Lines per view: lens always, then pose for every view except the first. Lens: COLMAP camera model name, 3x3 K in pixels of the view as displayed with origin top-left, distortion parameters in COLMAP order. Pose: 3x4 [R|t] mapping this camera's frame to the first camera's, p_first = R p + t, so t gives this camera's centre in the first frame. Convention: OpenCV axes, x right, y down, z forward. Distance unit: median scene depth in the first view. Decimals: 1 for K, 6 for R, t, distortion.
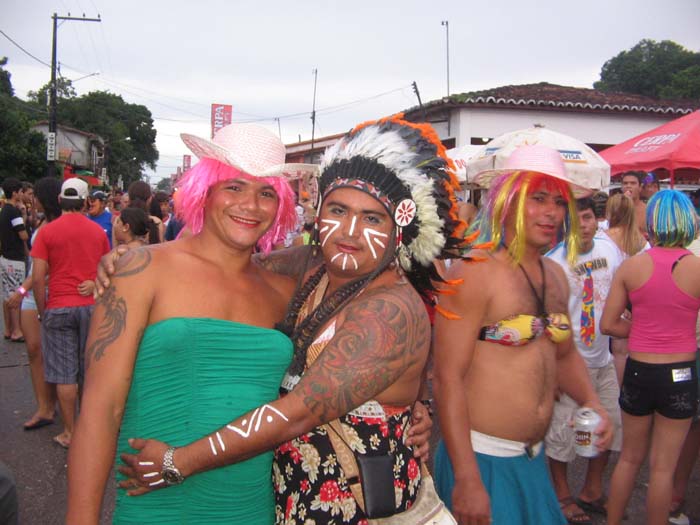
lens RADIAL K [[937.3, 0, 349.8], [0, 937.3, 261.6], [0, 0, 1]] dist [-0.011930, 0.000000]
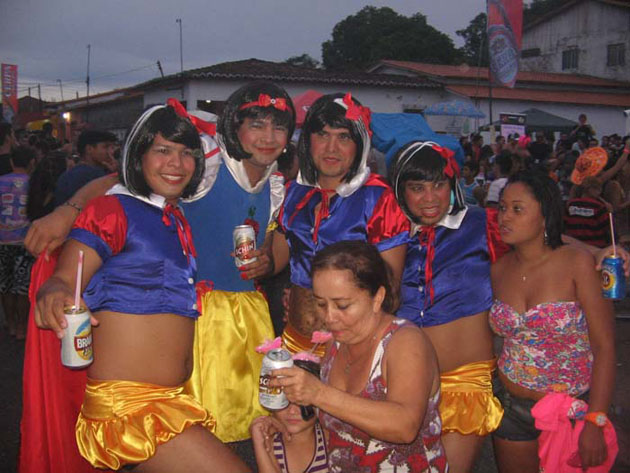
lens RADIAL K [[843.6, 0, 315.5], [0, 843.6, 236.6], [0, 0, 1]] dist [-0.011930, 0.000000]
pose [[0.974936, -0.032863, 0.220047, 0.006591], [0.022408, 0.998506, 0.049839, 0.017625], [-0.221356, -0.043659, 0.974215, -0.271561]]
